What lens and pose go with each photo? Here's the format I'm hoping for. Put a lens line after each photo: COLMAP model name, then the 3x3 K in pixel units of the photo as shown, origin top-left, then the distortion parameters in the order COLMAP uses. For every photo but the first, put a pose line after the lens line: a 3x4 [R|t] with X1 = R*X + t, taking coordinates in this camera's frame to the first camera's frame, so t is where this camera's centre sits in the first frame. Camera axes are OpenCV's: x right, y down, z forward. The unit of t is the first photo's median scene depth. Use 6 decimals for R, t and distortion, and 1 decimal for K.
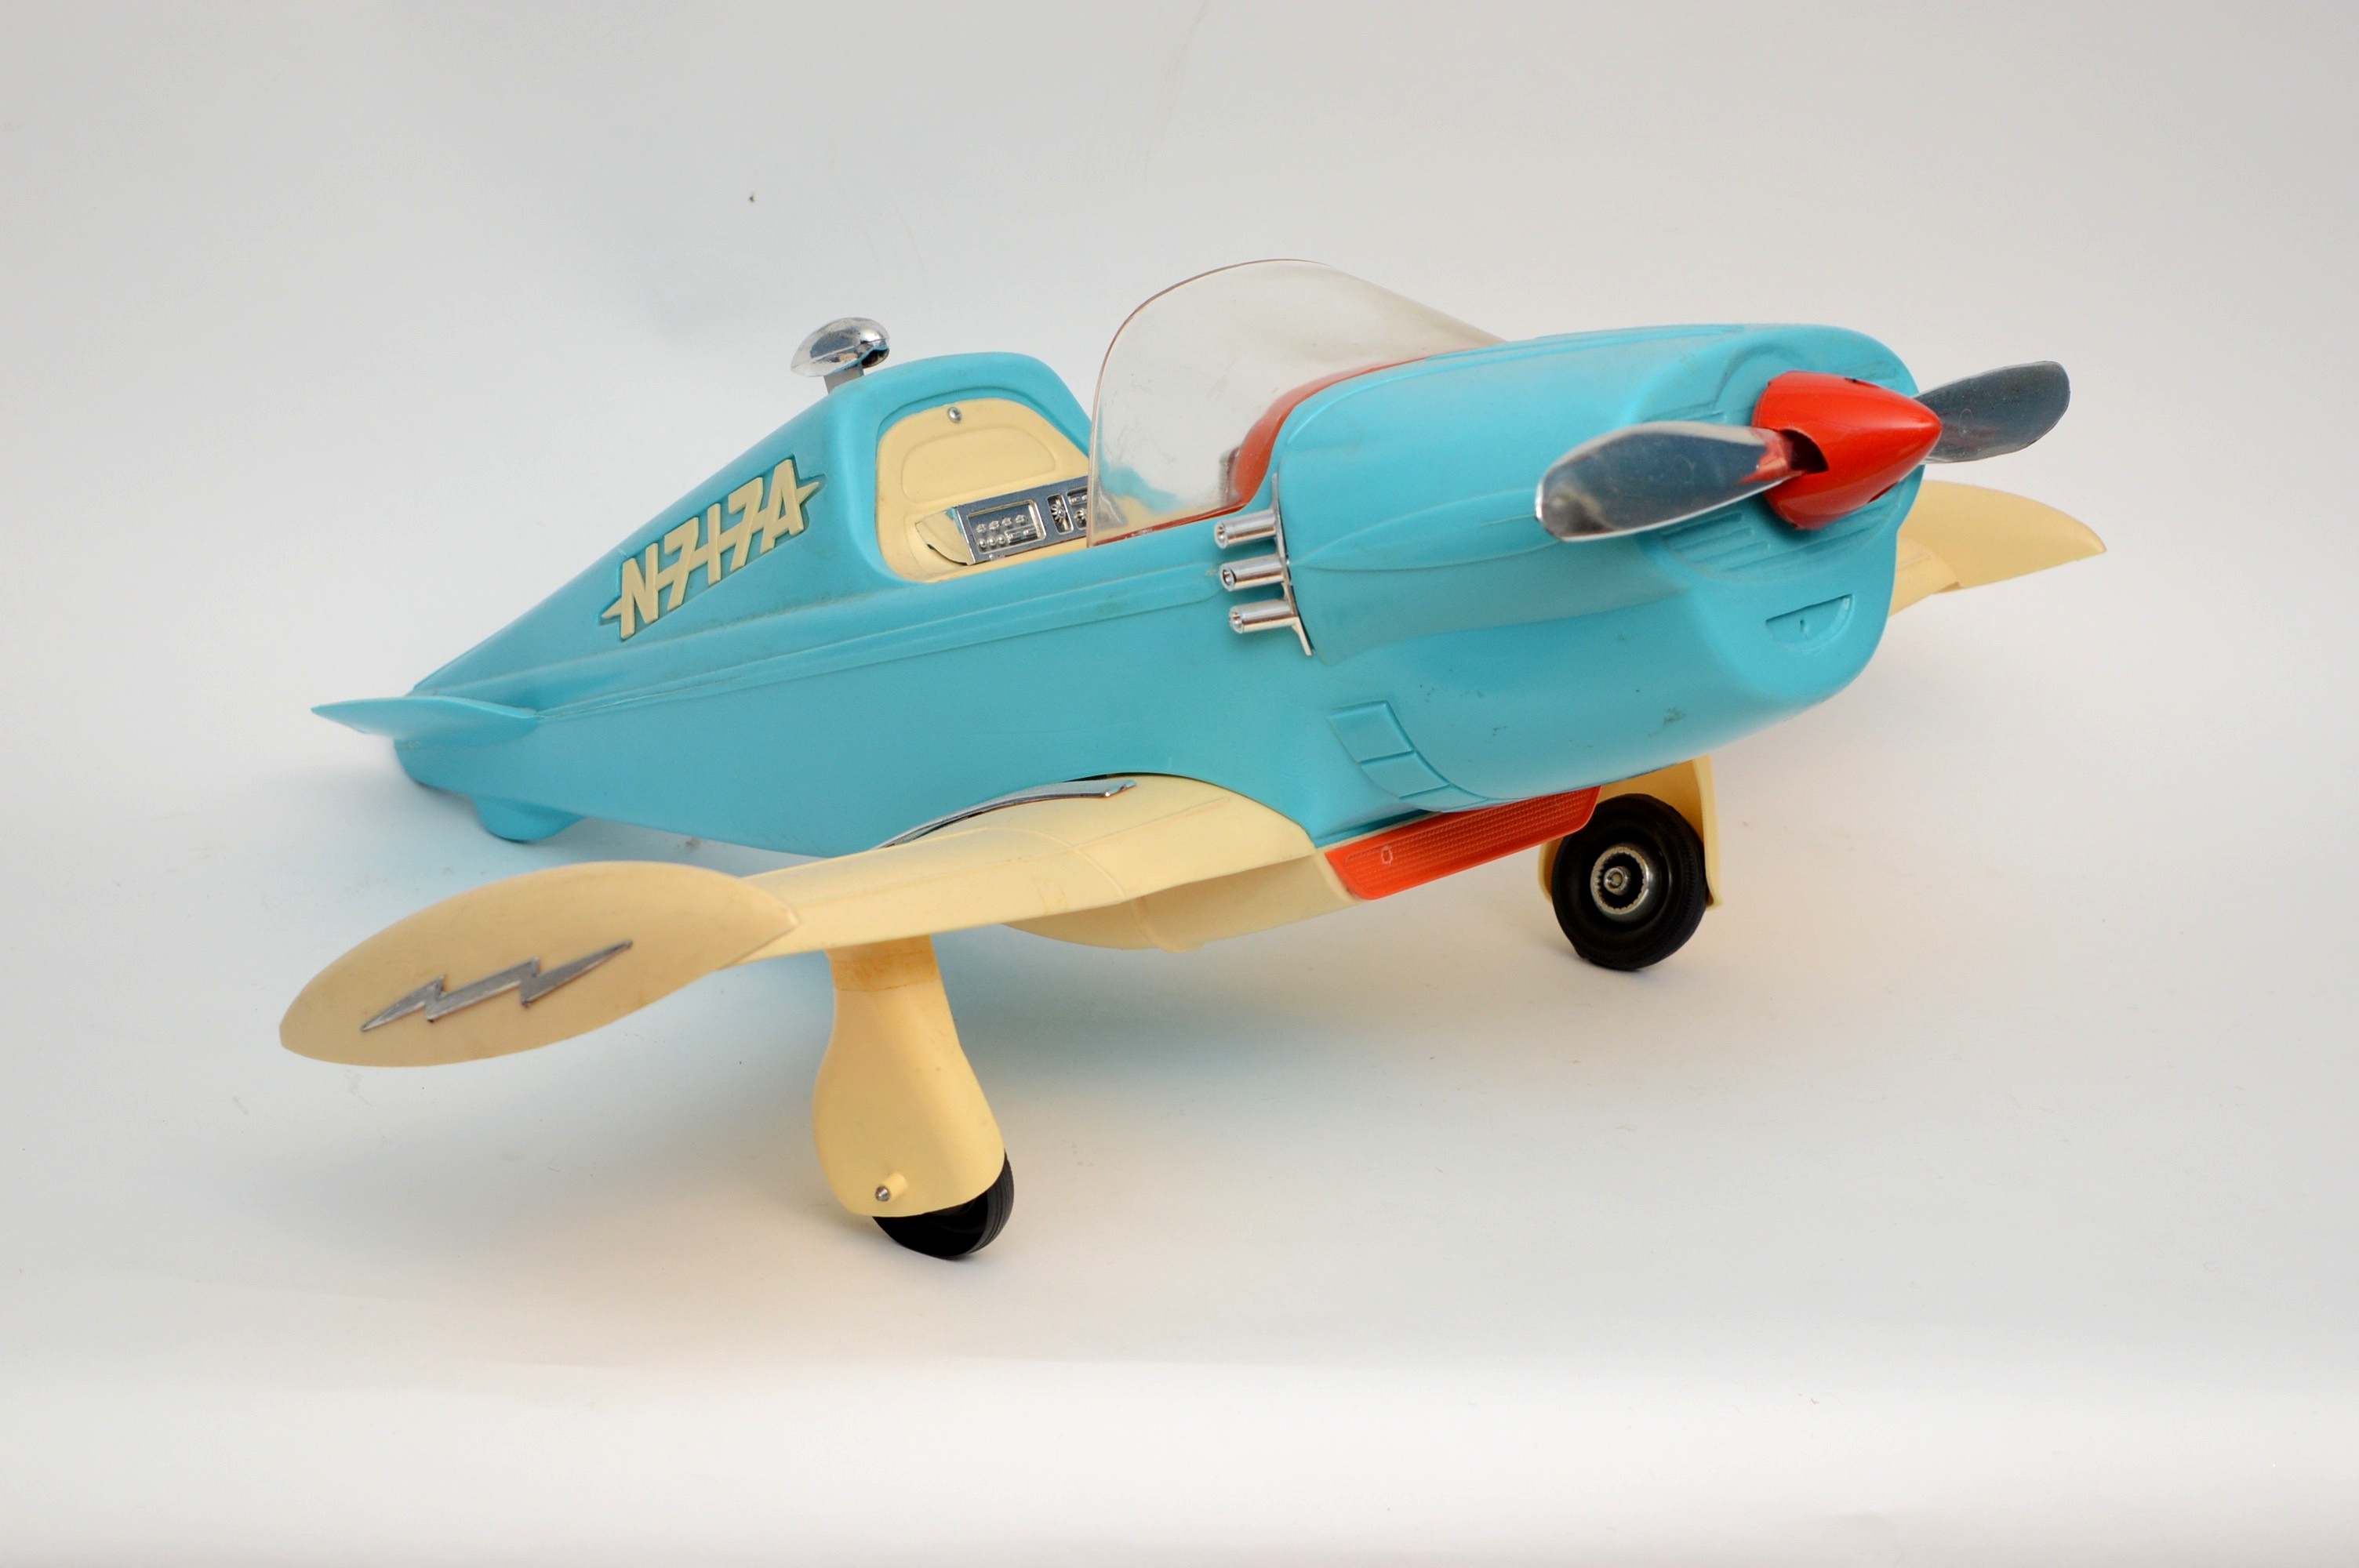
lens RADIAL K [[5609.3, 0, 1190.5], [0, 5609.3, 792.4], [0, 0, 1]] dist [0.133203, 0.000000]
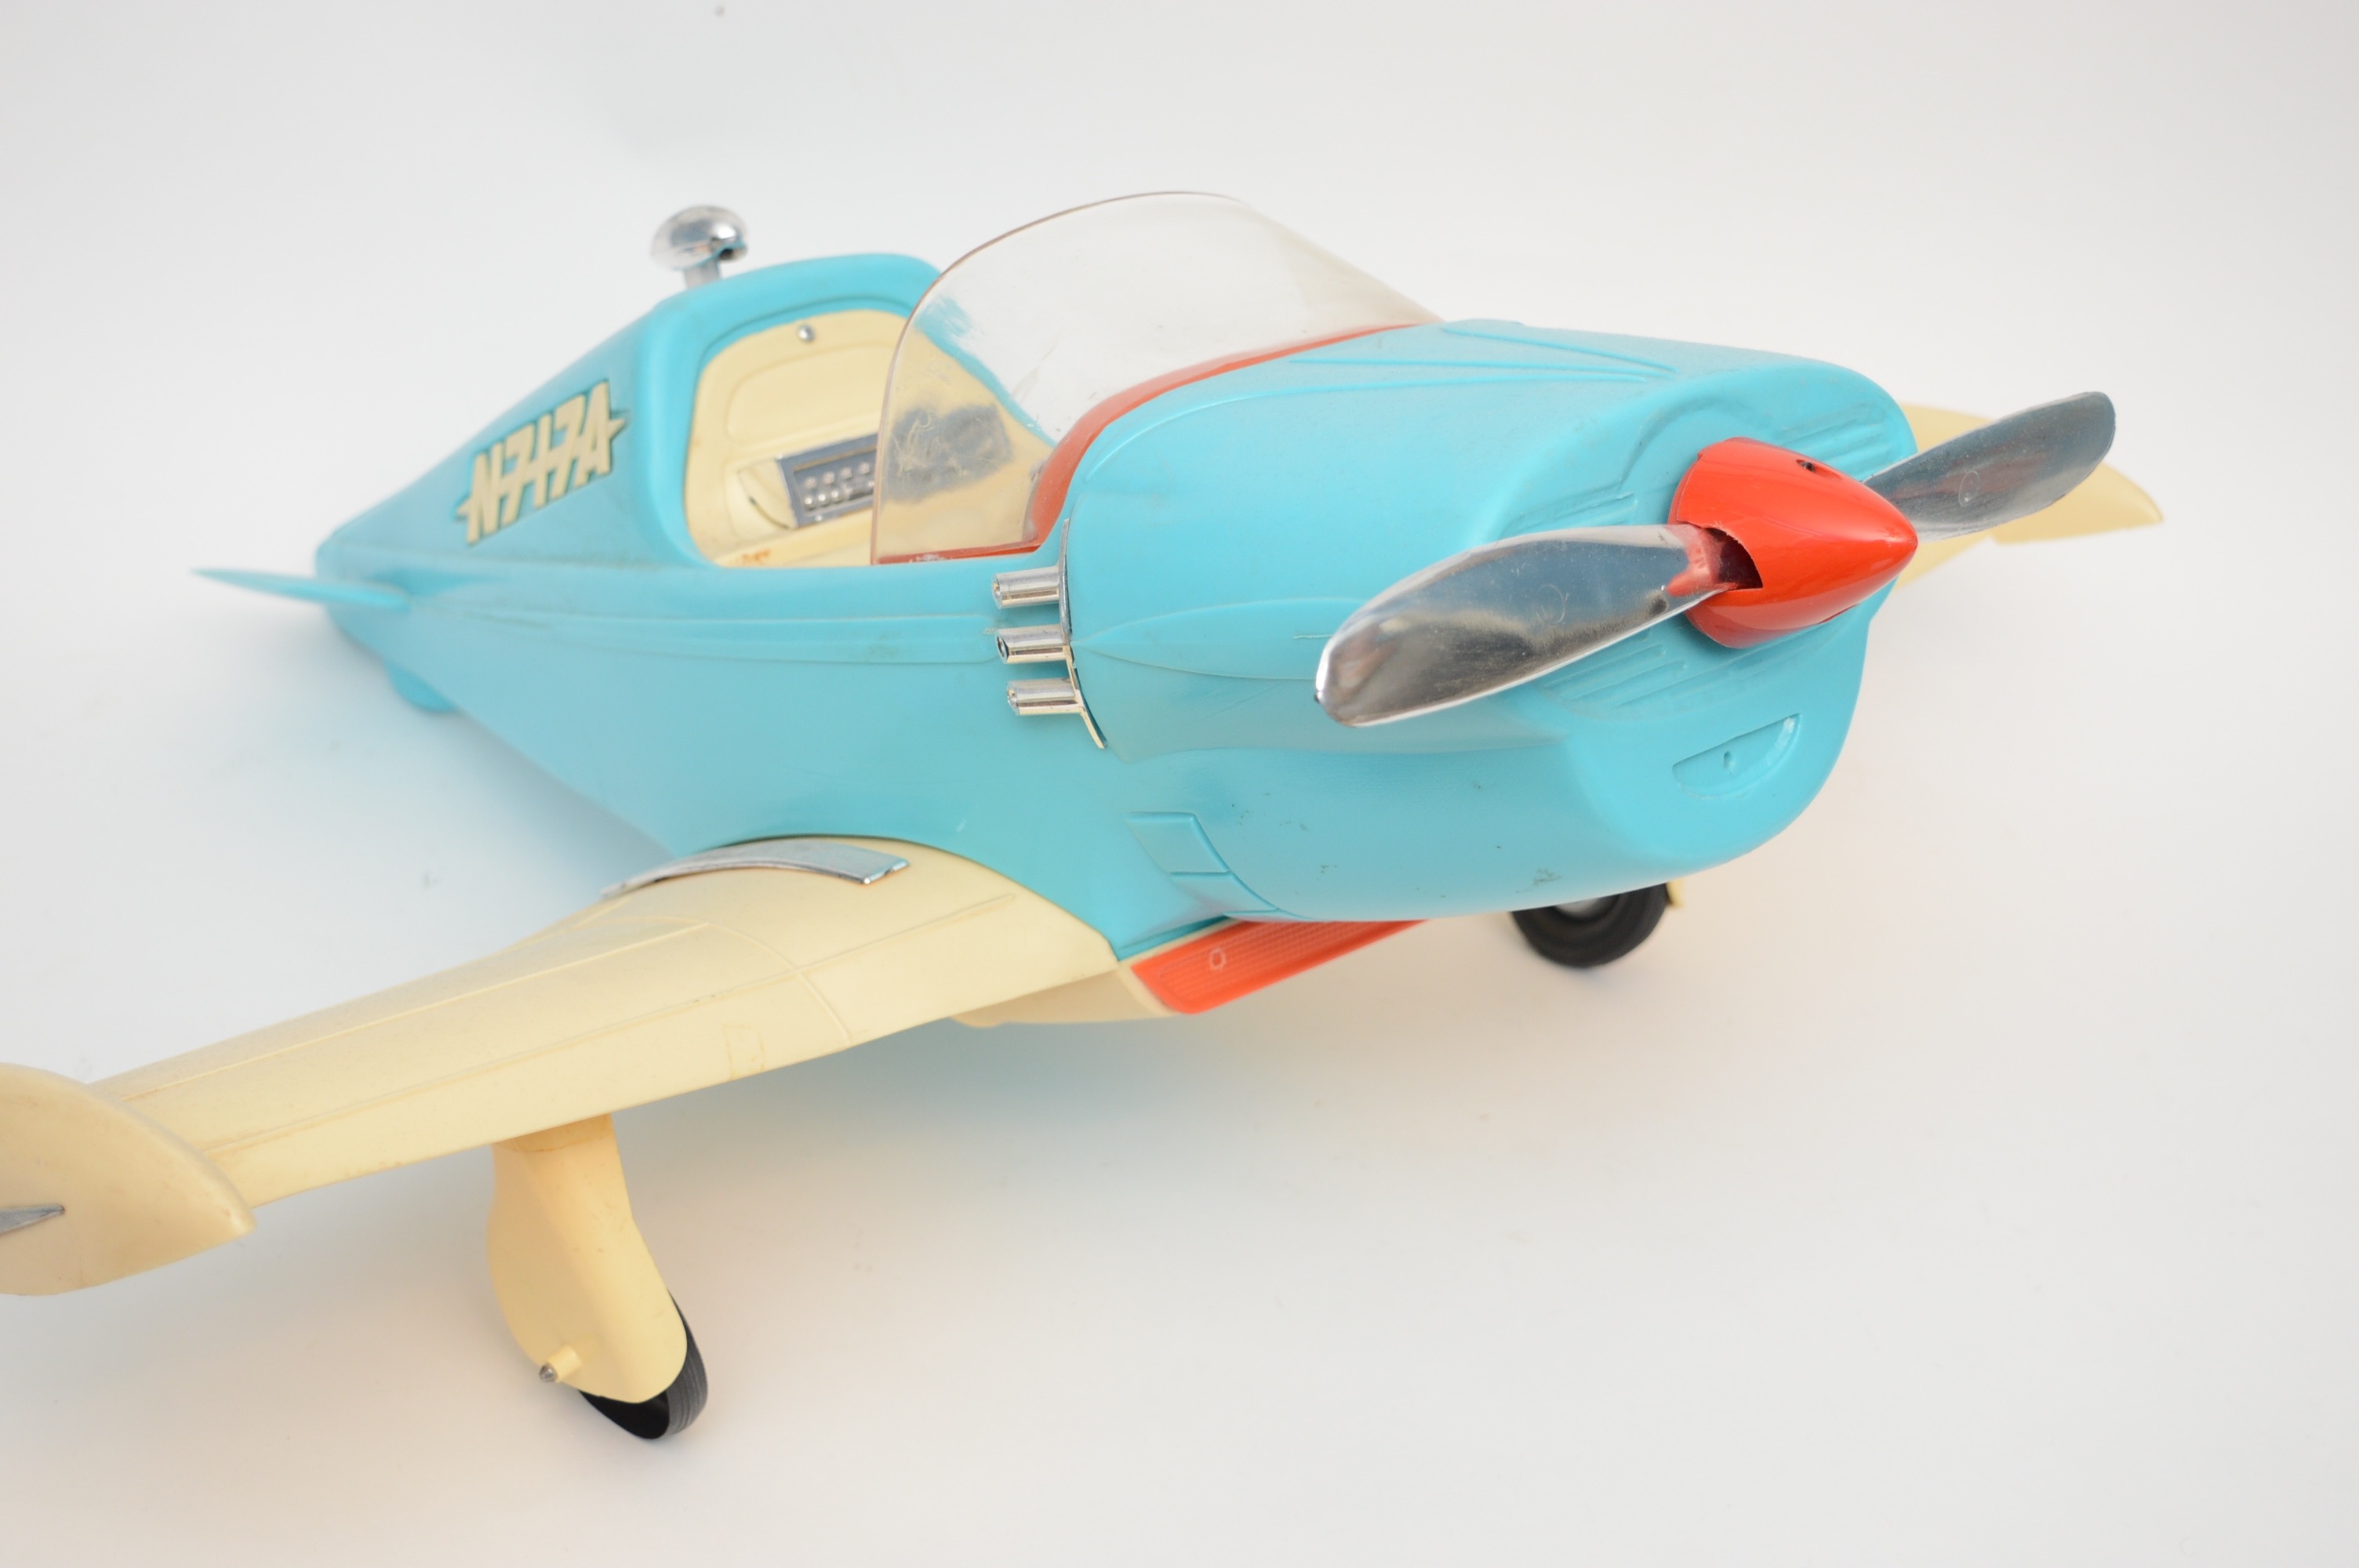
lens RADIAL K [[3772.0, 0, 1172.1], [0, 3772.0, 784.5], [0, 0, 1]] dist [0.017259, 0.000000]
pose [[0.993029, 0.064486, -0.098668, 0.076698], [-0.048367, 0.986284, 0.157813, -0.095102], [0.107491, -0.151941, 0.982527, 0.436609]]
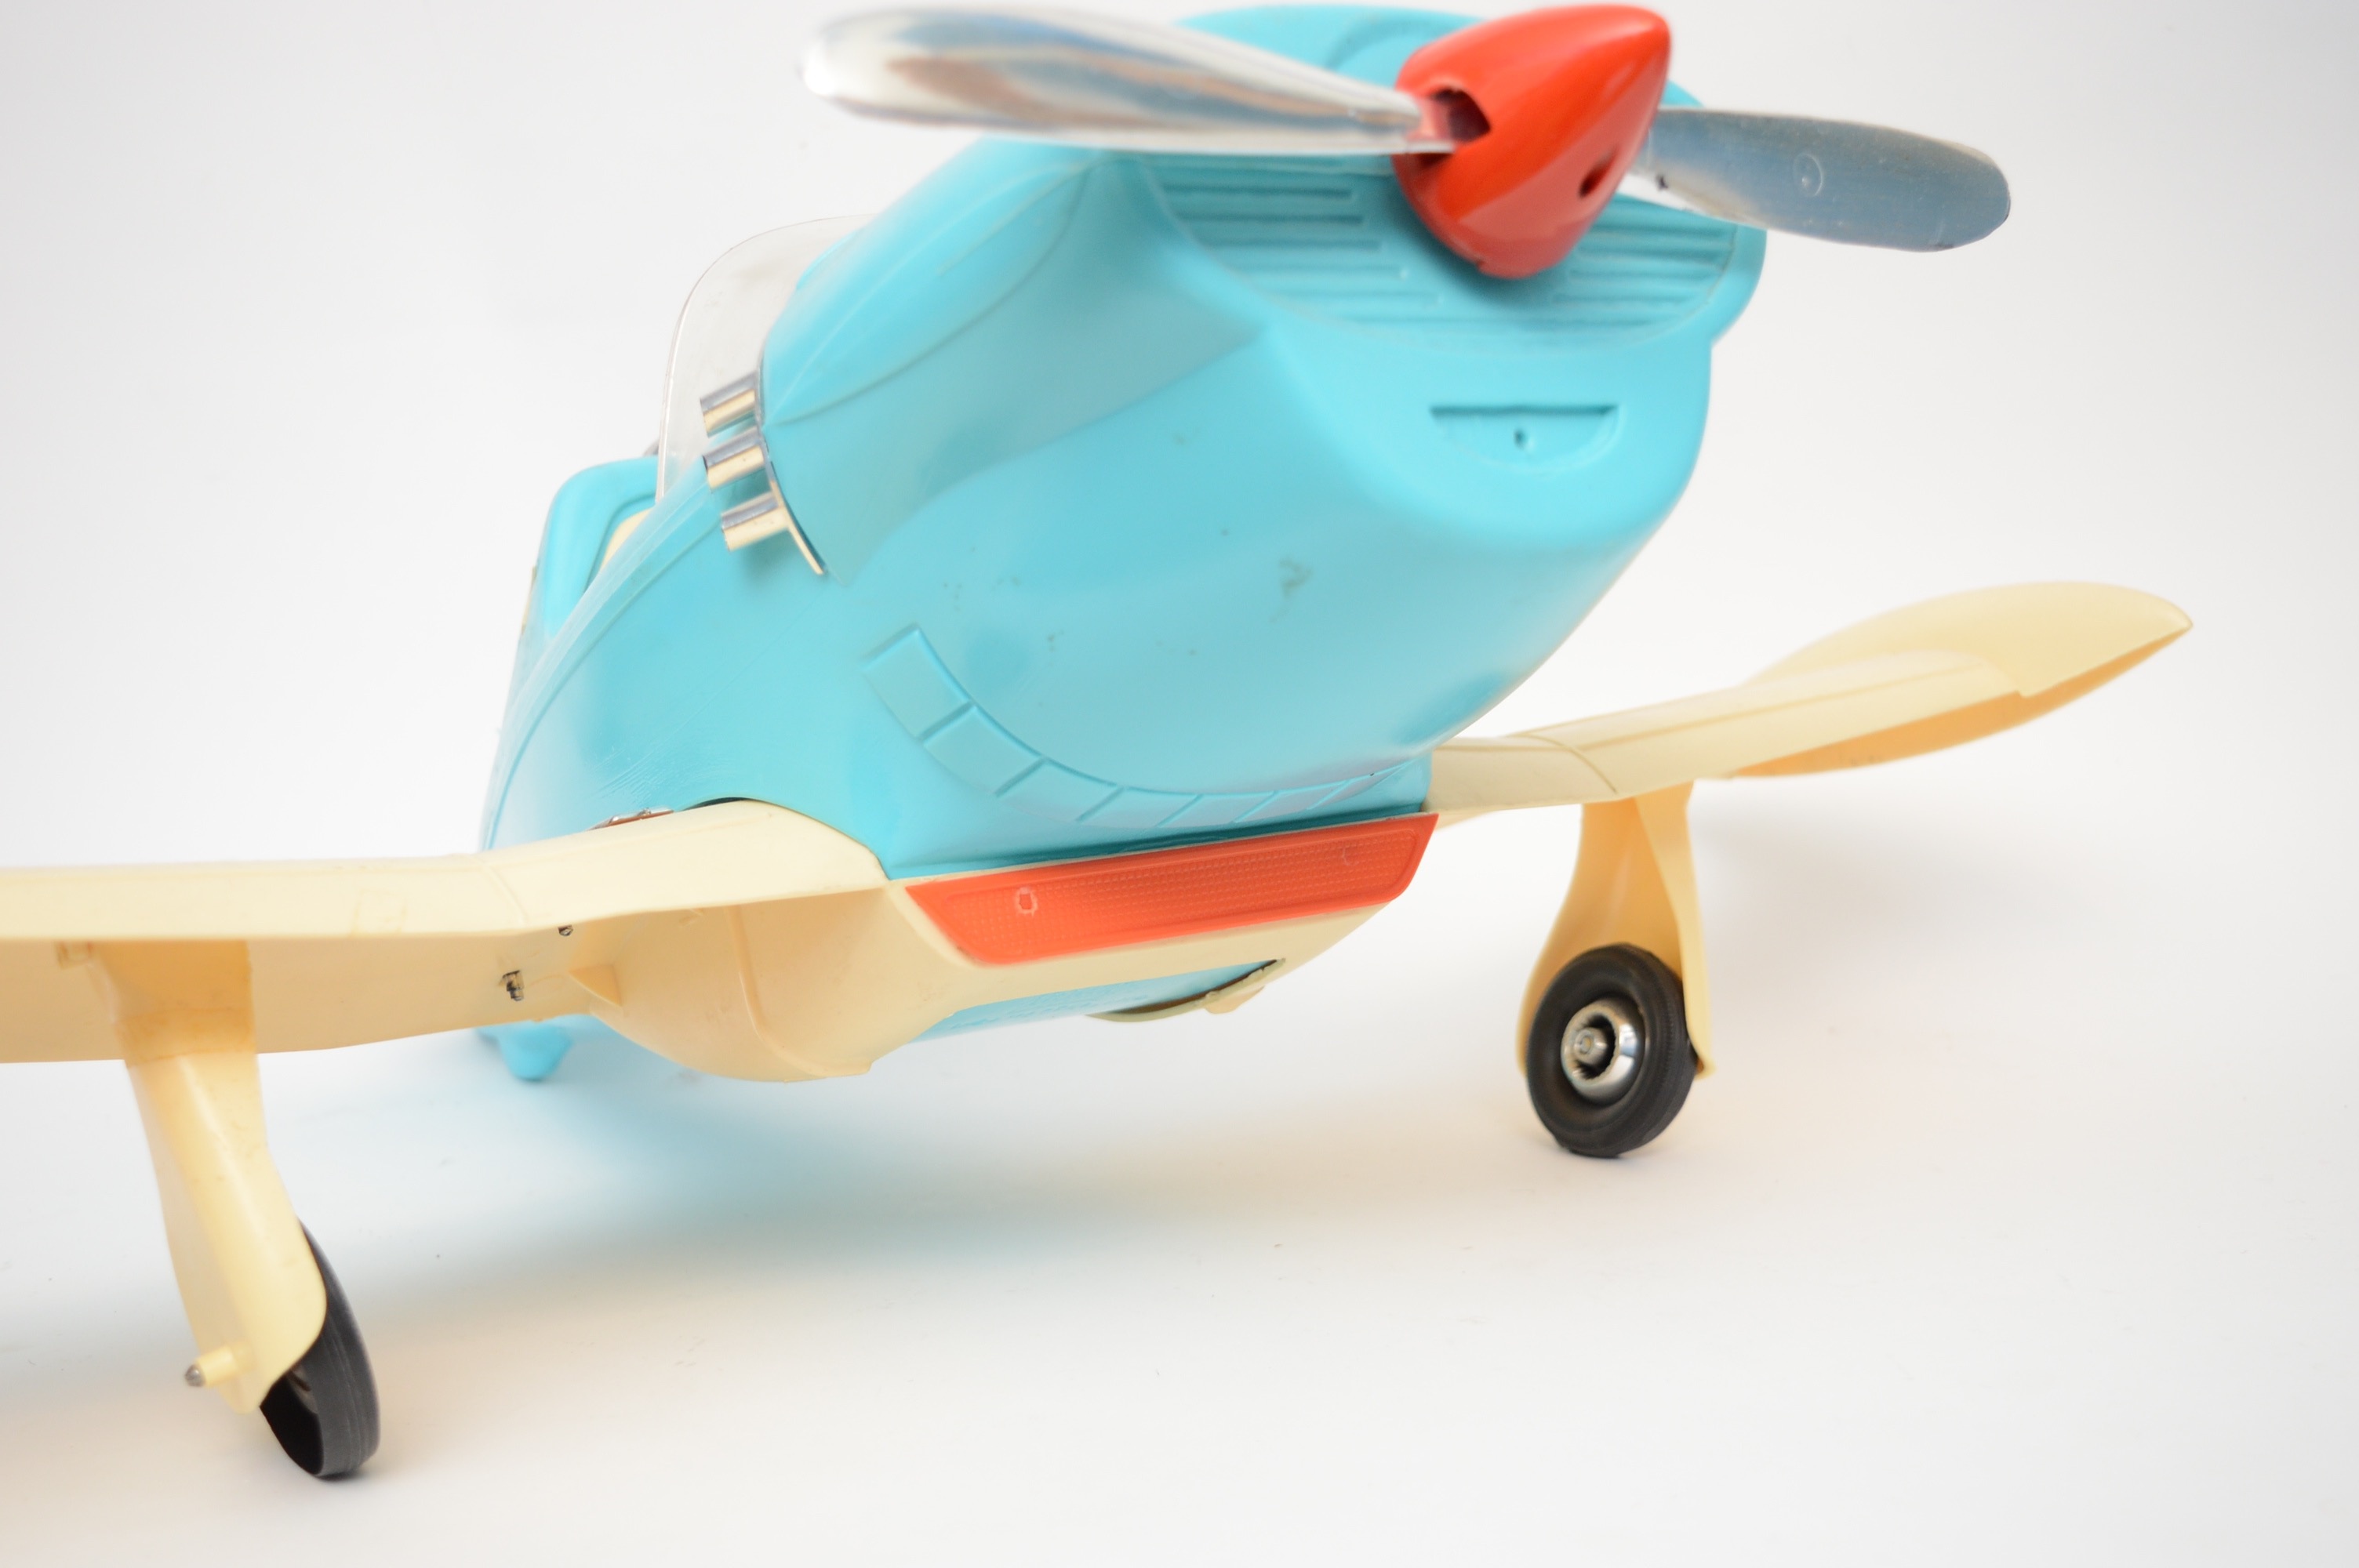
lens RADIAL K [[2707.2, 0, 1171.8], [0, 2707.2, 787.8], [0, 0, 1]] dist [-0.049757, 0.000000]
pose [[0.958725, -0.064685, -0.276881, 0.138094], [0.007464, 0.979169, -0.202909, 0.062092], [0.284238, 0.192468, 0.939236, 0.649922]]
